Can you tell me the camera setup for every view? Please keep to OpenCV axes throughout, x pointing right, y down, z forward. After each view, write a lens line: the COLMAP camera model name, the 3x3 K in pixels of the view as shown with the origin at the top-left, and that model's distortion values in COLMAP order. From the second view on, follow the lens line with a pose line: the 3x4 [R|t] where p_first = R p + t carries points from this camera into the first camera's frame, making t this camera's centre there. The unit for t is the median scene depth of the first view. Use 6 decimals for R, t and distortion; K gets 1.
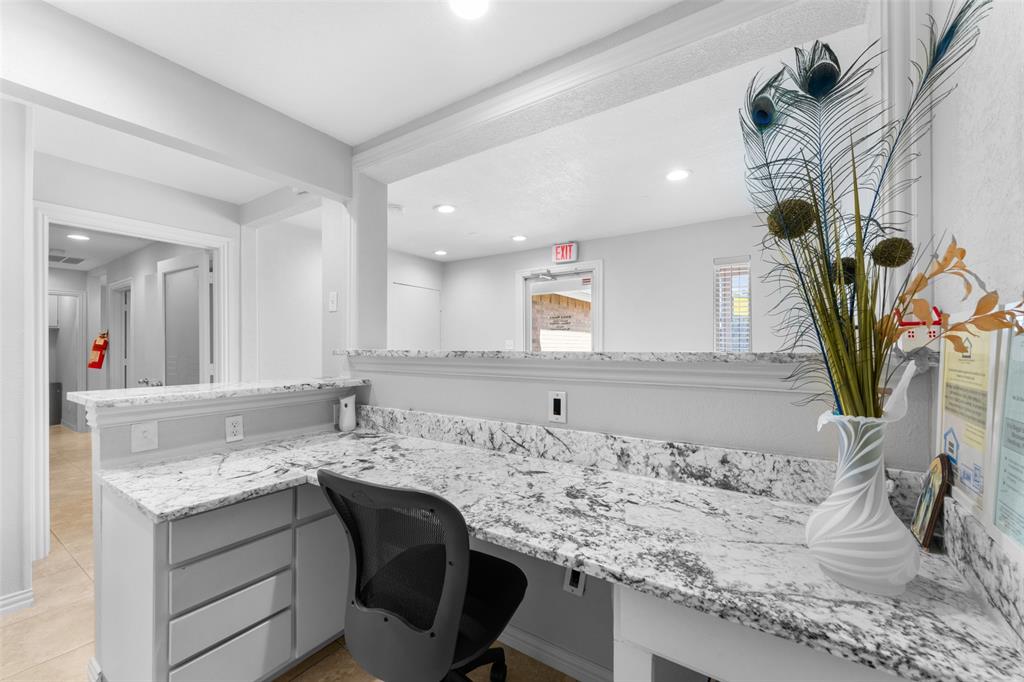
lens RADIAL K [[408.2, 0, 505.9], [0, 408.2, 346.6], [0, 0, 1]] dist [0.000583, 0.000179]
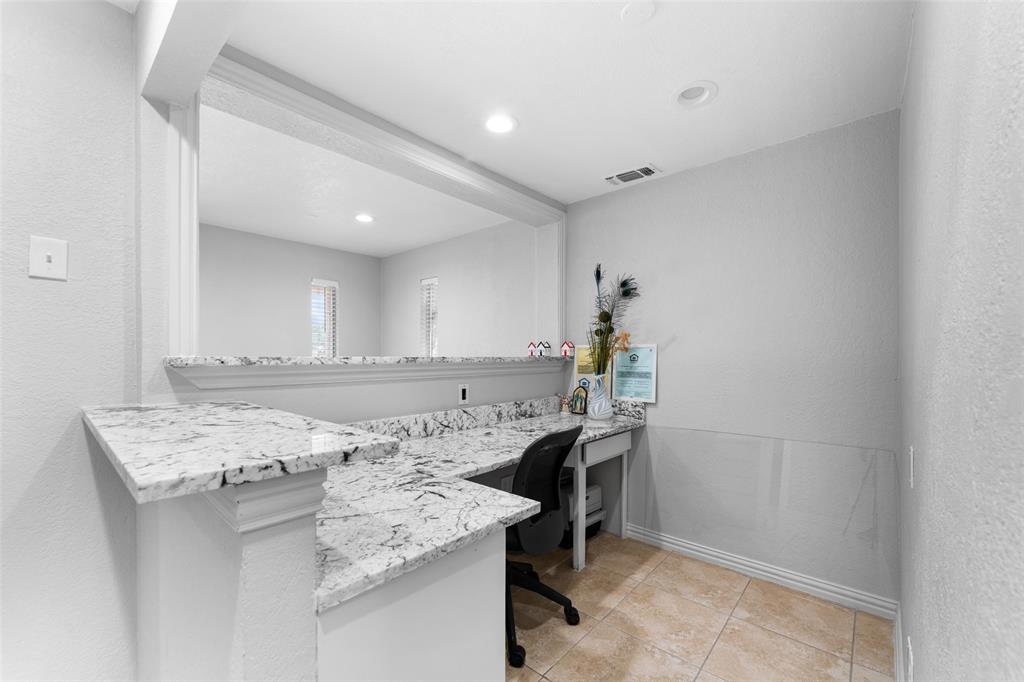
lens RADIAL K [[413.1, 0, 513.8], [0, 413.1, 357.8], [0, 0, 1]] dist [0.000731, 0.000078]
pose [[0.120798, -0.004703, 0.992666, -1.350385], [-0.004941, 0.999974, 0.005339, 0.005373], [-0.992665, -0.005550, 0.120771, 0.637733]]
